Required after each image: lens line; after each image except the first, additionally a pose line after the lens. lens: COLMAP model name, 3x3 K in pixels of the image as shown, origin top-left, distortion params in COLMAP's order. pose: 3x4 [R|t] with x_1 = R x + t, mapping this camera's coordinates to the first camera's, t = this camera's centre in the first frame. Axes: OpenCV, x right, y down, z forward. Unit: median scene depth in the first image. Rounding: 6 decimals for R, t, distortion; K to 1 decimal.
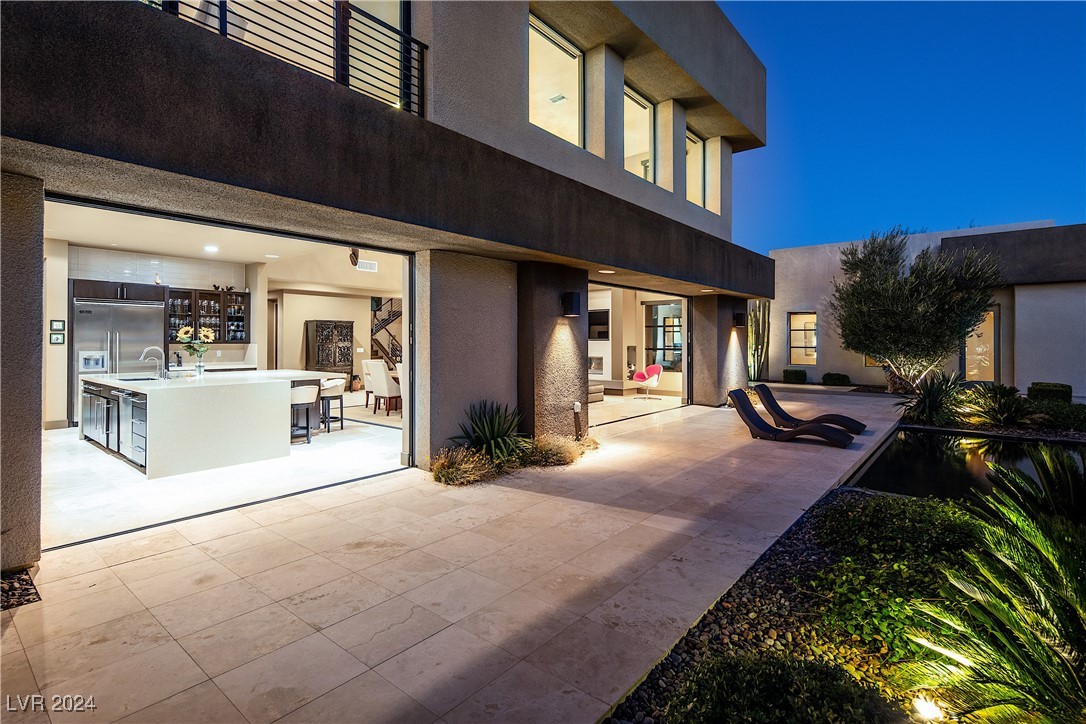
lens RADIAL K [[524.1, 0, 543.1], [0, 524.1, 342.3], [0, 0, 1]] dist [0.021553, -0.001162]
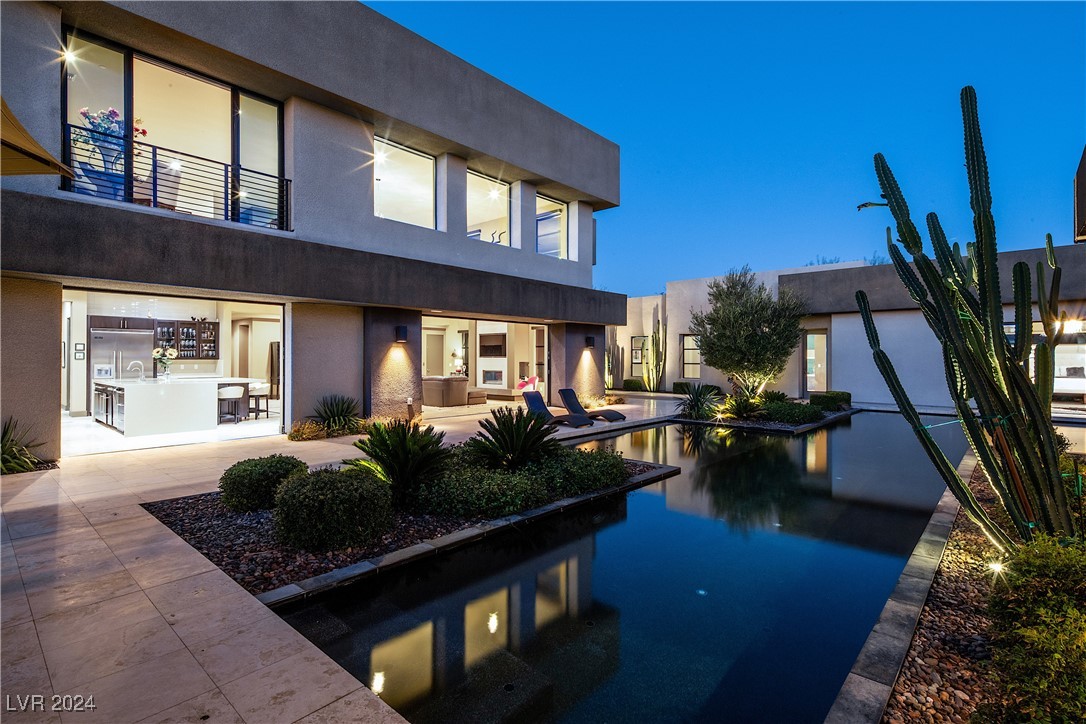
lens RADIAL K [[524.1, 0, 542.7], [0, 524.1, 359.0], [0, 0, 1]] dist [0.021553, -0.001162]
pose [[0.999182, 0.001131, -0.040424, 0.411085], [-0.001178, 0.999999, -0.001157, 0.001942], [0.040423, 0.001204, 0.999182, -0.403710]]
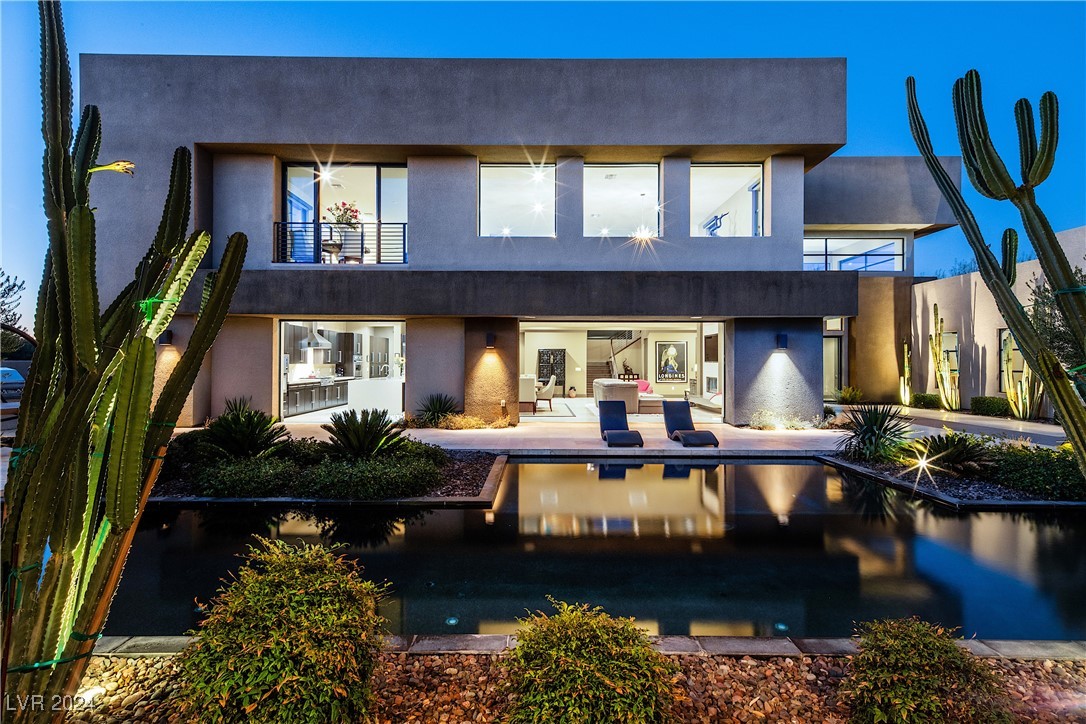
lens RADIAL K [[524.1, 0, 537.7], [0, 524.1, 361.4], [0, 0, 1]] dist [0.021553, -0.001162]
pose [[0.635663, 0.000934, -0.771966, 1.115570], [-0.003518, 0.999992, -0.001687, -0.002716], [0.771959, 0.003788, 0.635661, 0.041207]]
